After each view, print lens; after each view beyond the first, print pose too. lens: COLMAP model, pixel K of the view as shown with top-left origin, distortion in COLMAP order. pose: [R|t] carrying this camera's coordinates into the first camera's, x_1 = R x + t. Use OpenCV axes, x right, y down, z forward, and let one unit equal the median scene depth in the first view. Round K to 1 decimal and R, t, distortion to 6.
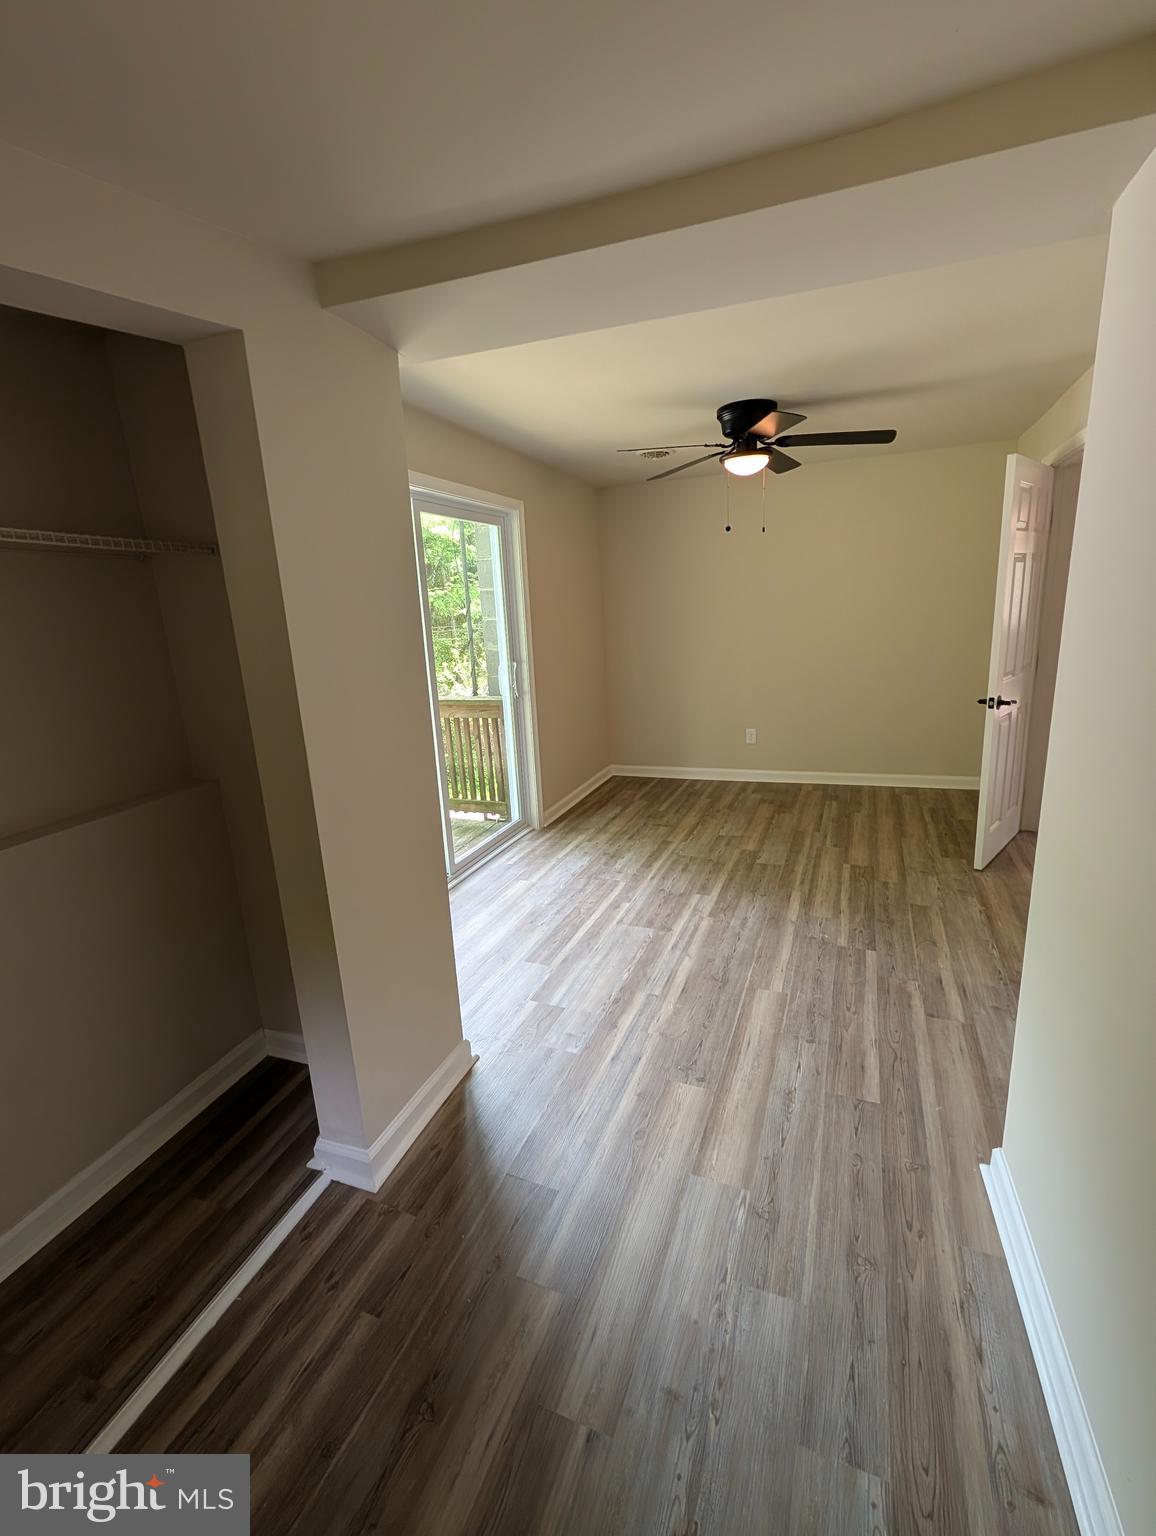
lens RADIAL K [[670.4, 0, 578.0], [0, 670.4, 768.0], [0, 0, 1]] dist [-0.000799, -0.000183]
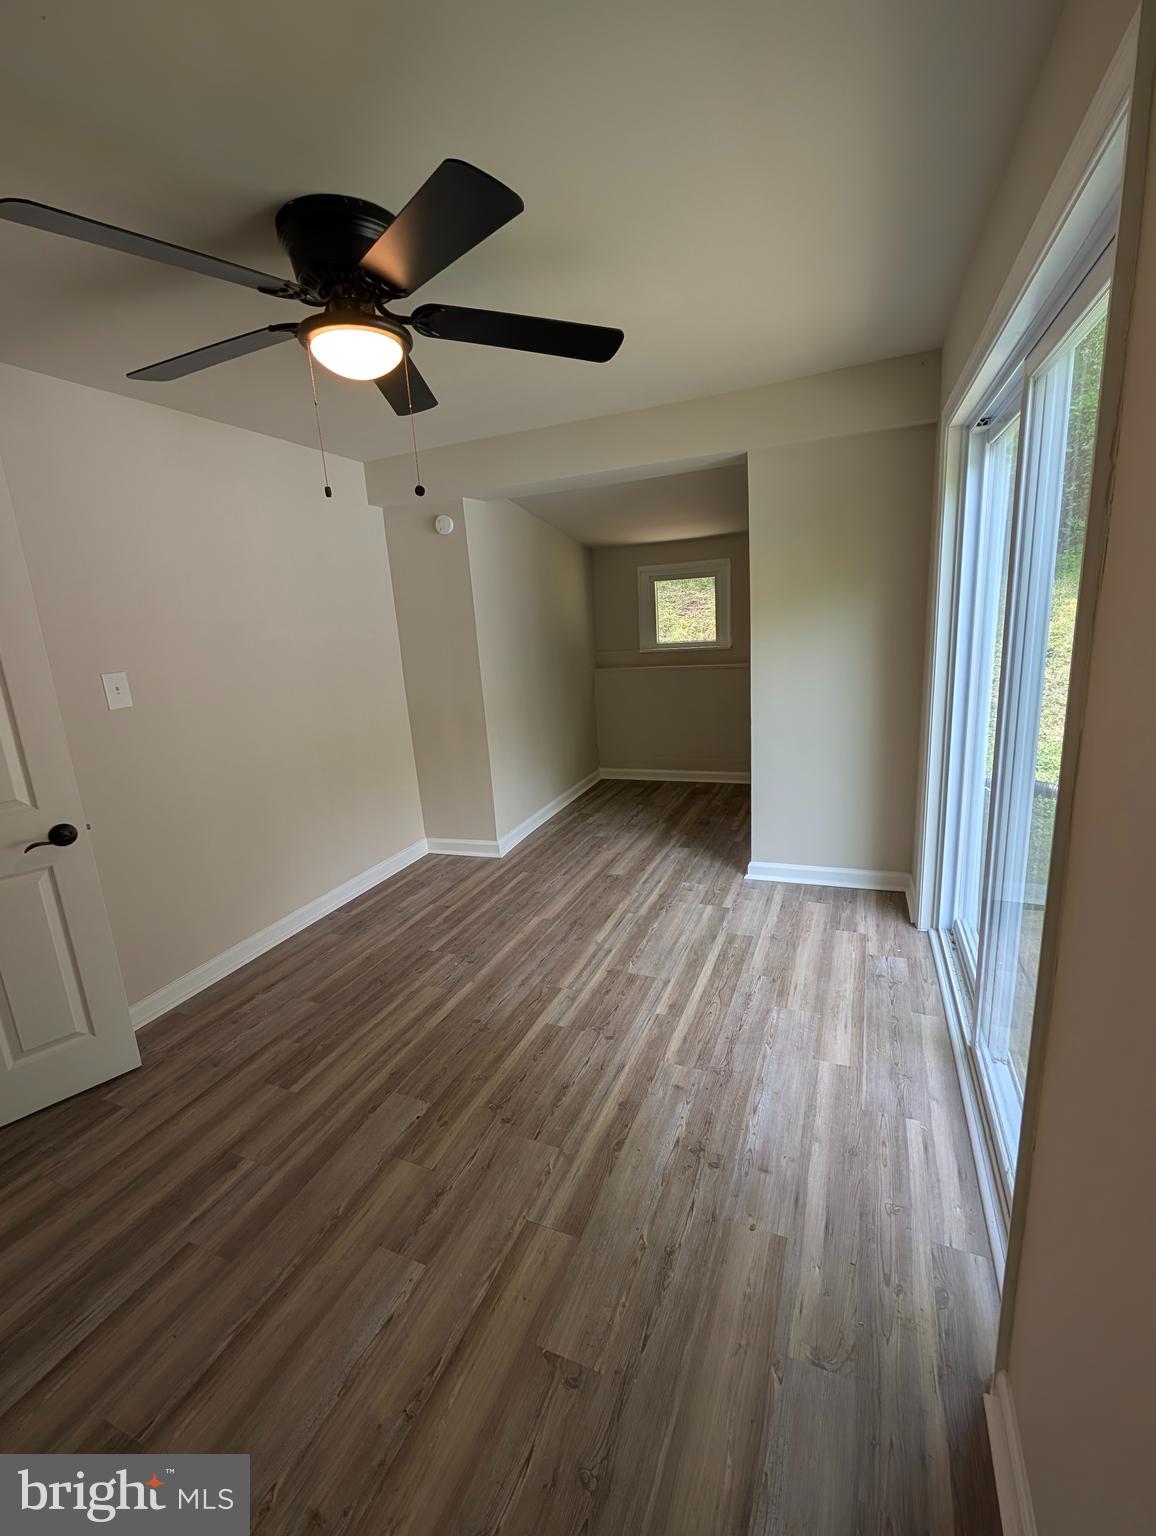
lens RADIAL K [[581.8, 0, 578.0], [0, 581.8, 768.0], [0, 0, 1]] dist [0.000365, 0.000094]
pose [[-0.993192, 0.105170, 0.050091, 0.108496], [0.116260, 0.867935, 0.482880, -0.374708], [0.007309, 0.485416, -0.874253, 1.517772]]
